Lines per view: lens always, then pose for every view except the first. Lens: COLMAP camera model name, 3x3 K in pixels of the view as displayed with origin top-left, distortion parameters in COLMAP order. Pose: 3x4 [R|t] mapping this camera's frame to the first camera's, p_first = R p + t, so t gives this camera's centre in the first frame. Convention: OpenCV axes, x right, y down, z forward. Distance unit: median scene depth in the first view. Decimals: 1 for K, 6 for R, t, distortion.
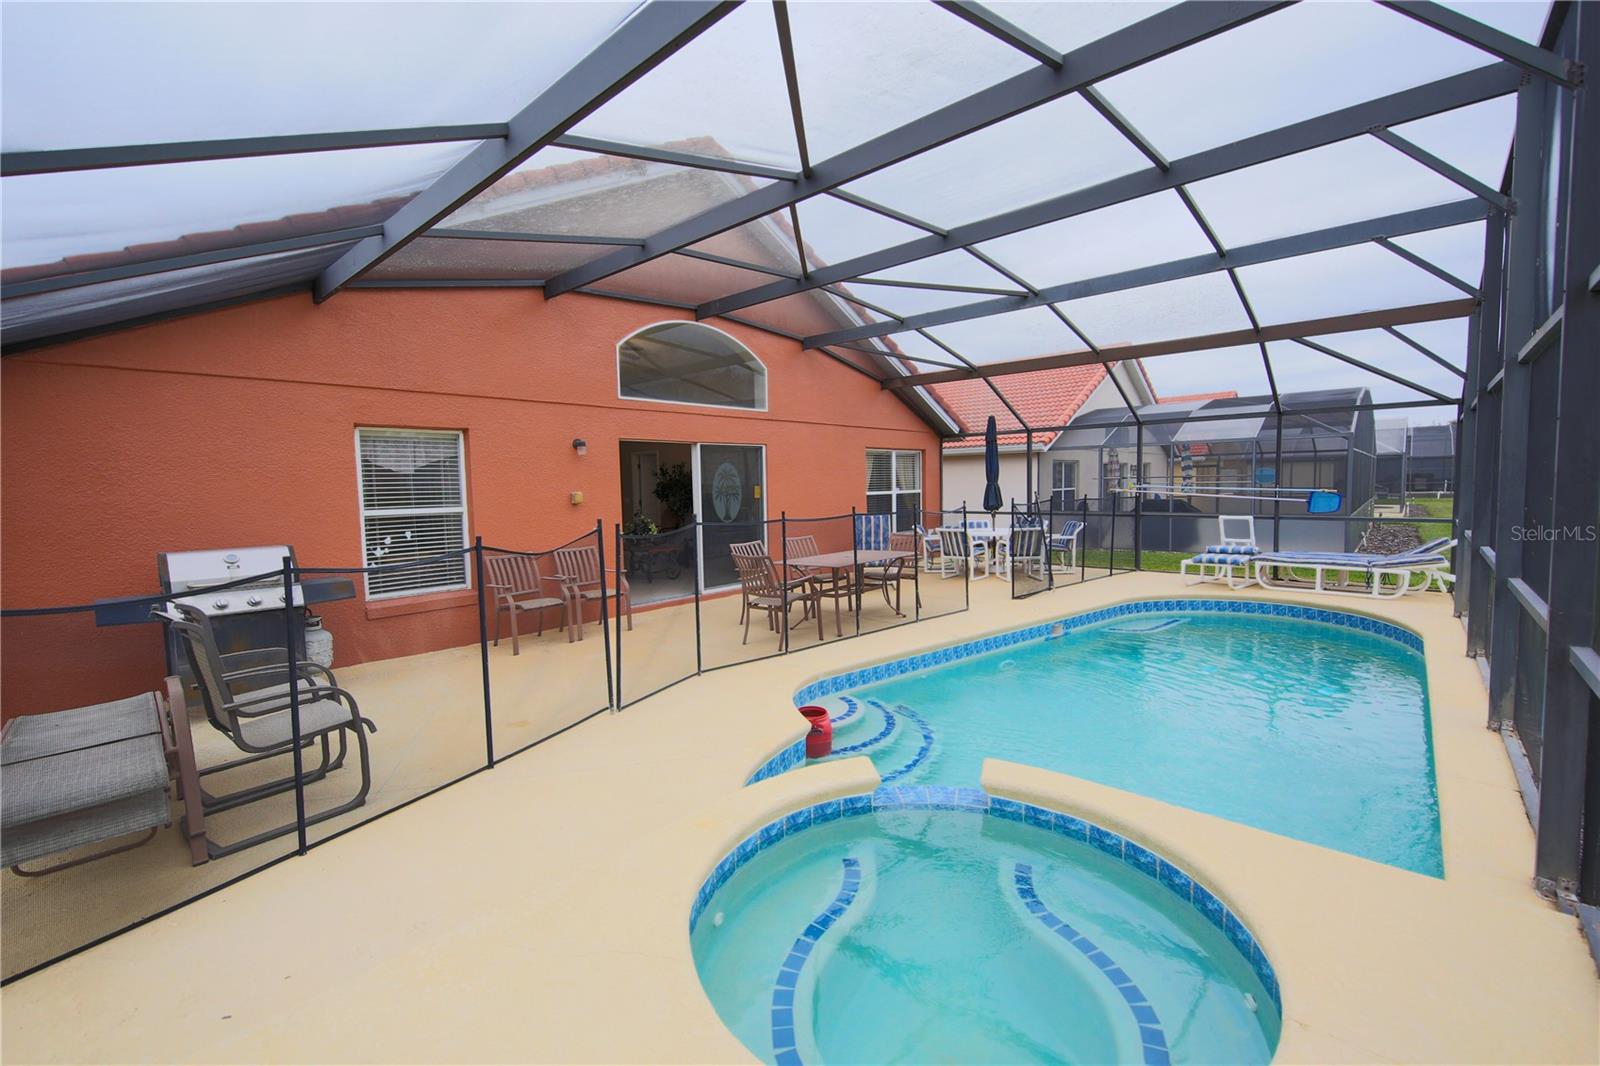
lens RADIAL K [[651.9, 0, 800.0], [0, 651.9, 533.0], [0, 0, 1]] dist [0.005470, 0.000211]
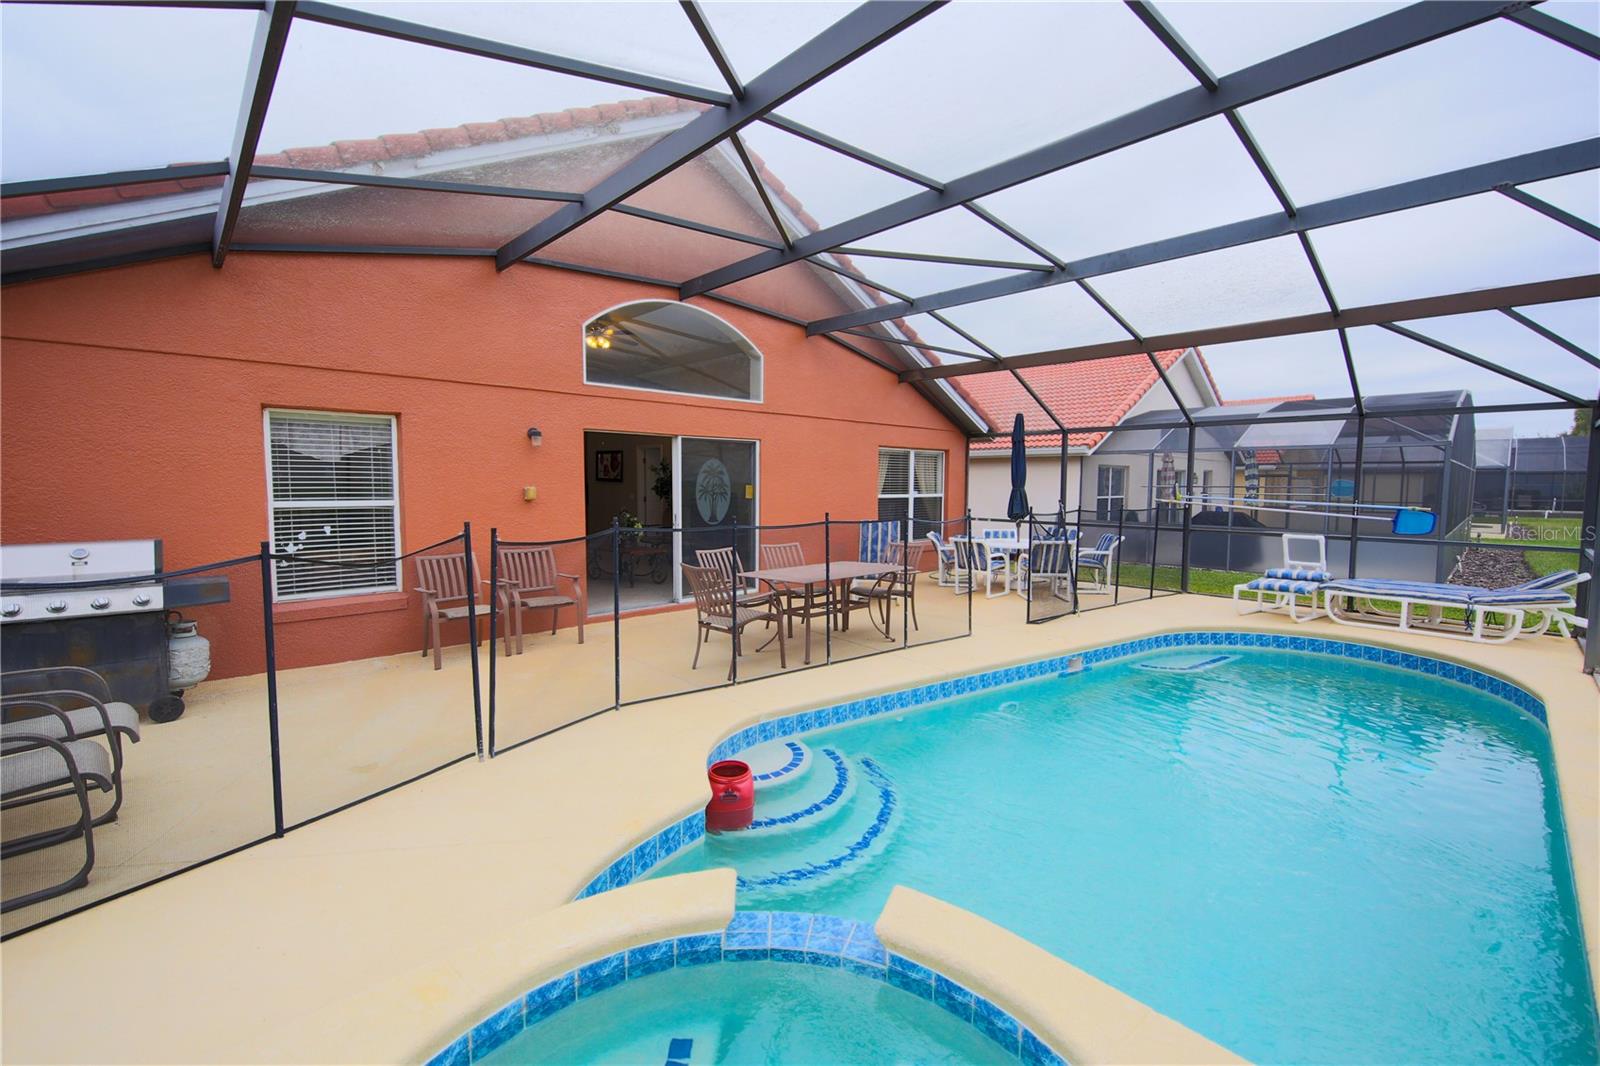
lens RADIAL K [[641.6, 0, 809.9], [0, 641.6, 531.8], [0, 0, 1]] dist [0.002683, -0.000408]
pose [[0.996743, 0.031569, -0.074208, 0.096666], [-0.031465, 0.999502, 0.002568, -0.013387], [0.074252, -0.000225, 0.997239, 0.128538]]
